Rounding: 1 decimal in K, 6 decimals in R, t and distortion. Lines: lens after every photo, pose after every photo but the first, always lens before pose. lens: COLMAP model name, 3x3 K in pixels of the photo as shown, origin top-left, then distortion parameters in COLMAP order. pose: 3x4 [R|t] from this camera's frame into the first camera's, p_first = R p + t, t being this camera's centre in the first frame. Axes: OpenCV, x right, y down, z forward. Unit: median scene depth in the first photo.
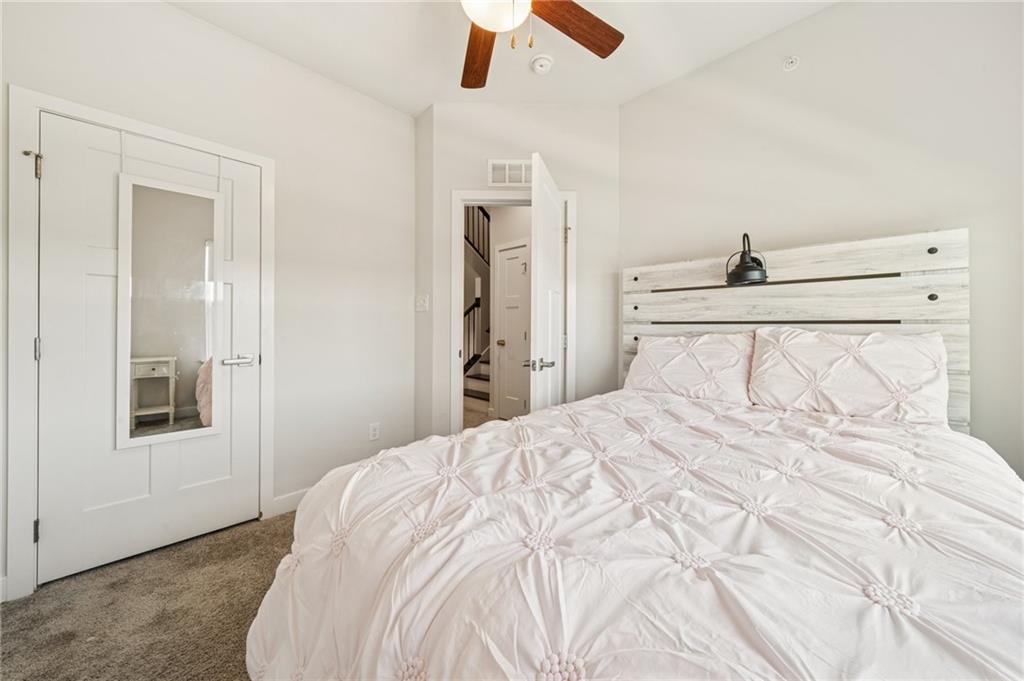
lens RADIAL K [[349.9, 0, 513.6], [0, 349.9, 328.6], [0, 0, 1]] dist [0.000157, -0.000018]
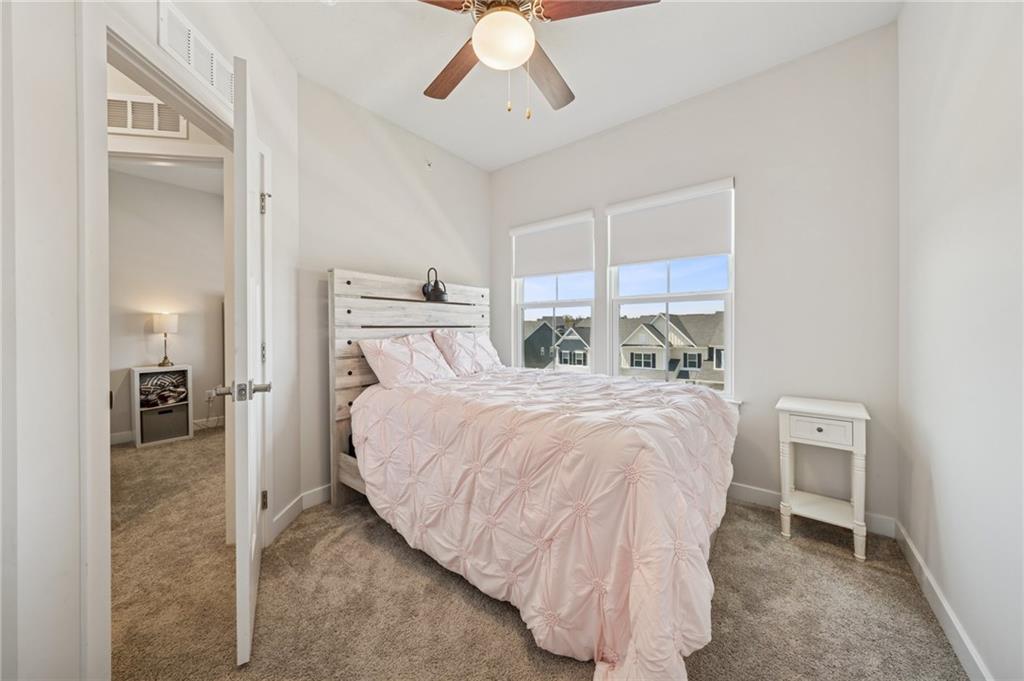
lens RADIAL K [[349.9, 0, 513.6], [0, 349.9, 328.6], [0, 0, 1]] dist [0.000157, -0.000018]
pose [[-0.126113, -0.001315, 0.992015, -0.713513], [0.019396, 0.999805, 0.003791, -0.005968], [-0.991826, 0.019719, -0.126063, 0.675395]]
